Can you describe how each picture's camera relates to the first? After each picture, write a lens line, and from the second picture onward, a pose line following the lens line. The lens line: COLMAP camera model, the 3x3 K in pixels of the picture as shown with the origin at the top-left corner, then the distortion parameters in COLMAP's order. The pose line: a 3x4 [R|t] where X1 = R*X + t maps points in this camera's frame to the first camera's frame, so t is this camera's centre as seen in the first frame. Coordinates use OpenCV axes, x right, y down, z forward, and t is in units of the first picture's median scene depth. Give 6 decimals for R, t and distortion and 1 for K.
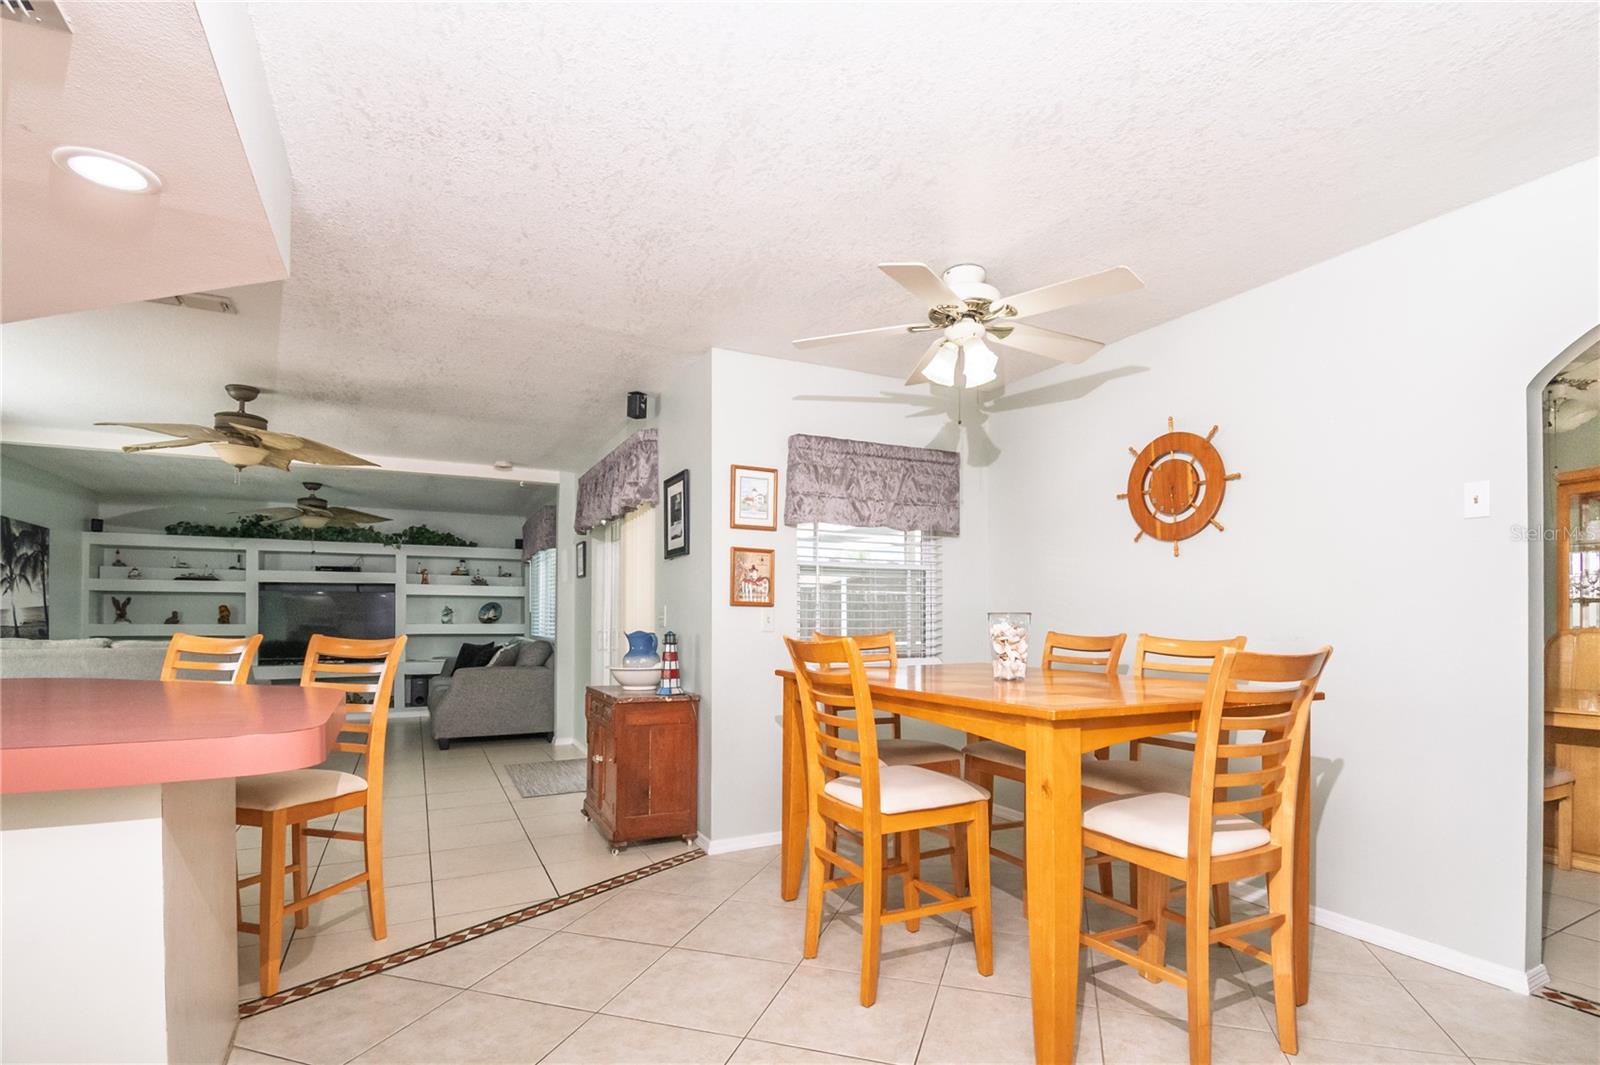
lens RADIAL K [[767.2, 0, 823.3], [0, 767.2, 616.6], [0, 0, 1]] dist [0.003177, -0.017789]
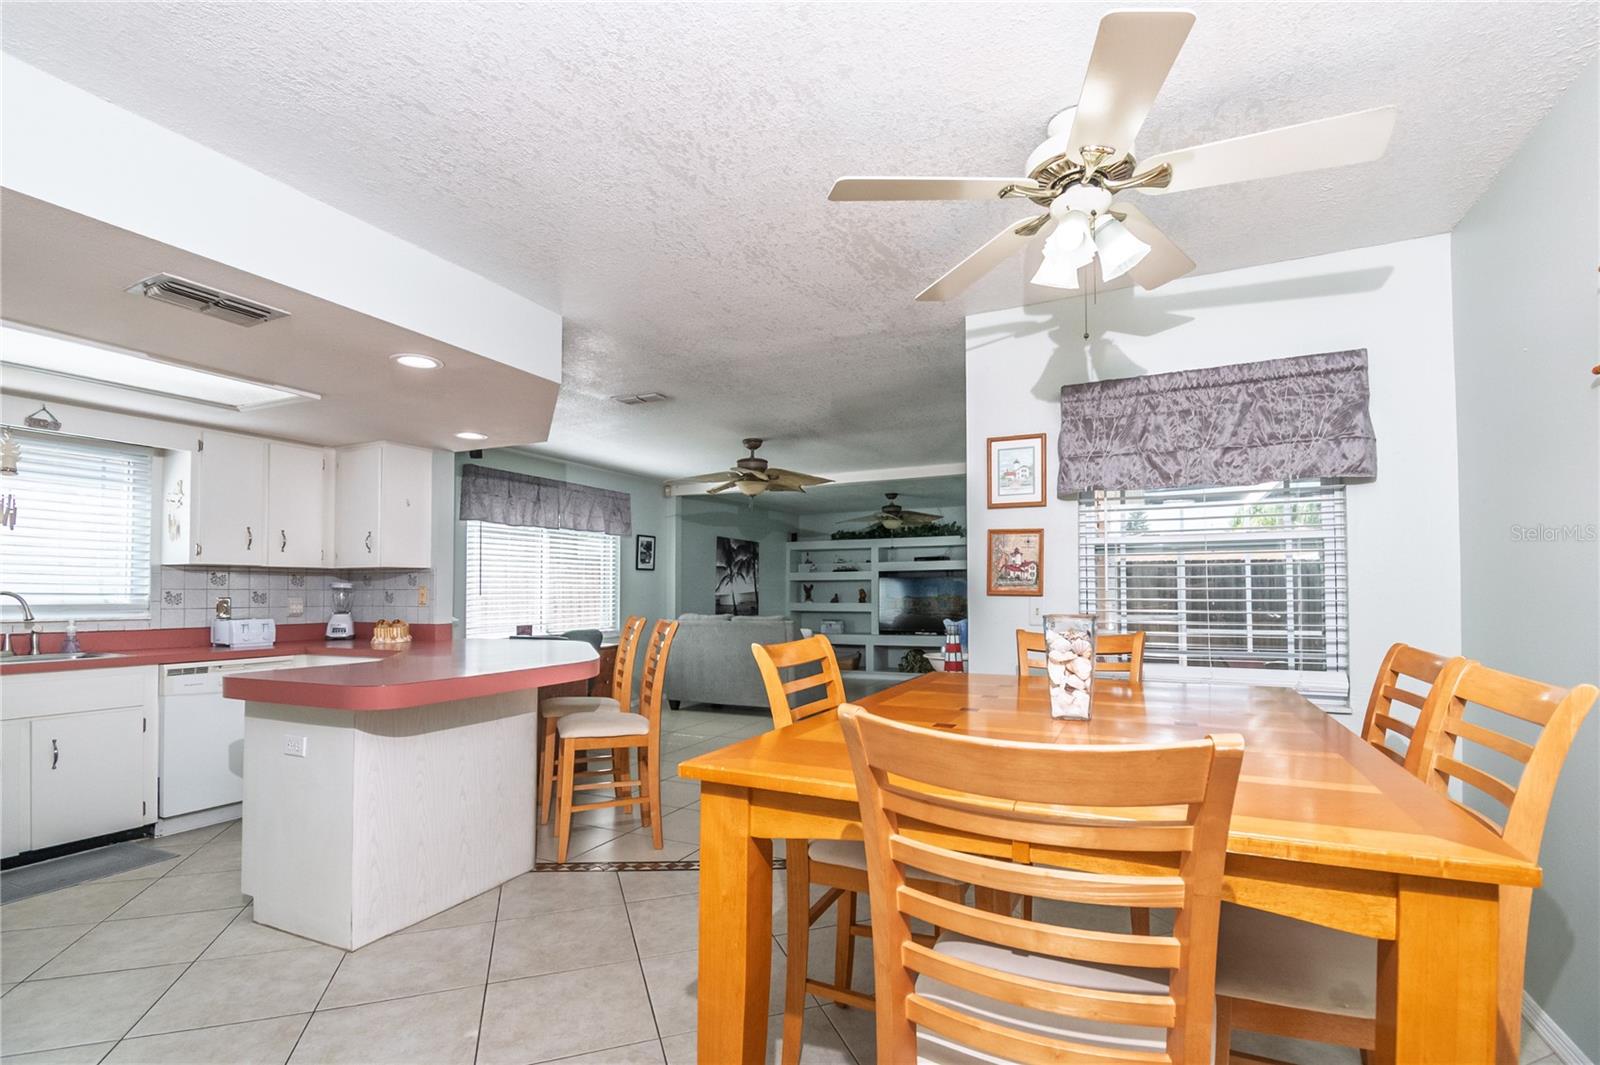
lens RADIAL K [[726.4, 0, 808.1], [0, 726.4, 579.4], [0, 0, 1]] dist [-0.000008, -0.012163]
pose [[0.596975, -0.018958, -0.802036, 0.226090], [0.006011, 0.999798, -0.019158, -0.009266], [0.802238, 0.006616, 0.596968, 0.168009]]
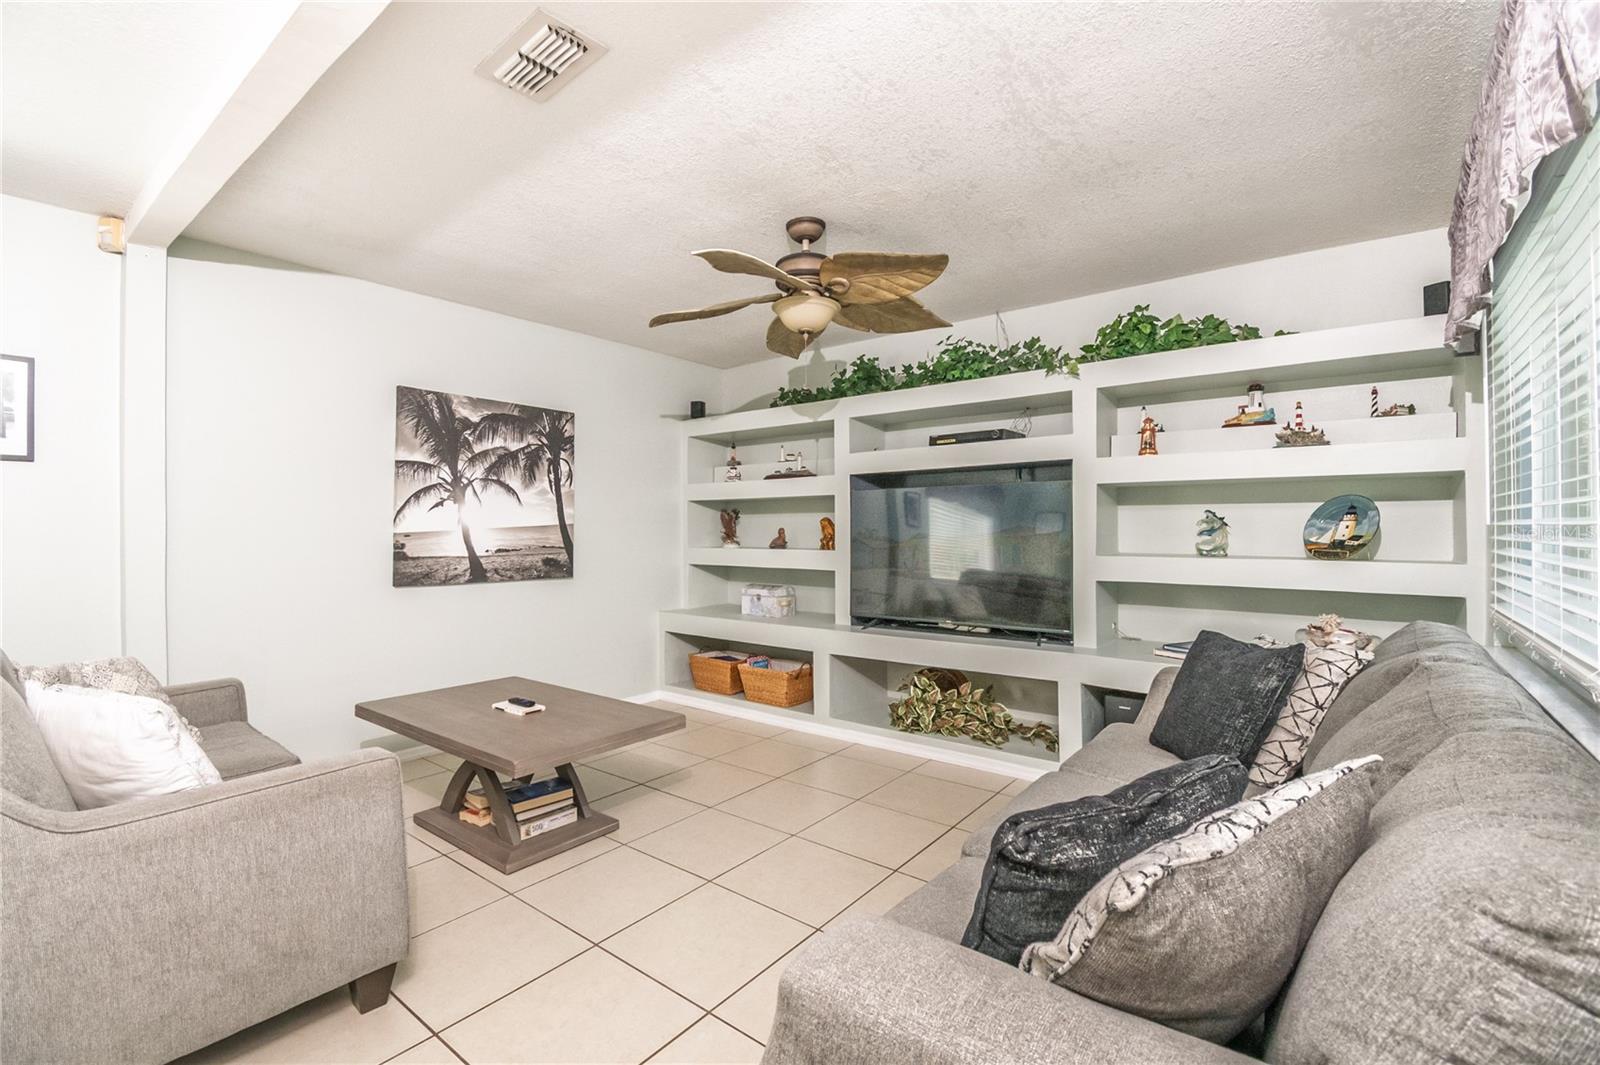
lens RADIAL K [[704.5, 0, 800.0], [0, 704.5, 532.5], [0, 0, 1]] dist [0.000296, -0.009813]
pose [[0.391838, 0.002342, -0.920031, -0.321752], [0.008115, 0.999949, 0.006001, -0.007812], [0.919998, -0.009818, 0.391799, 0.866931]]
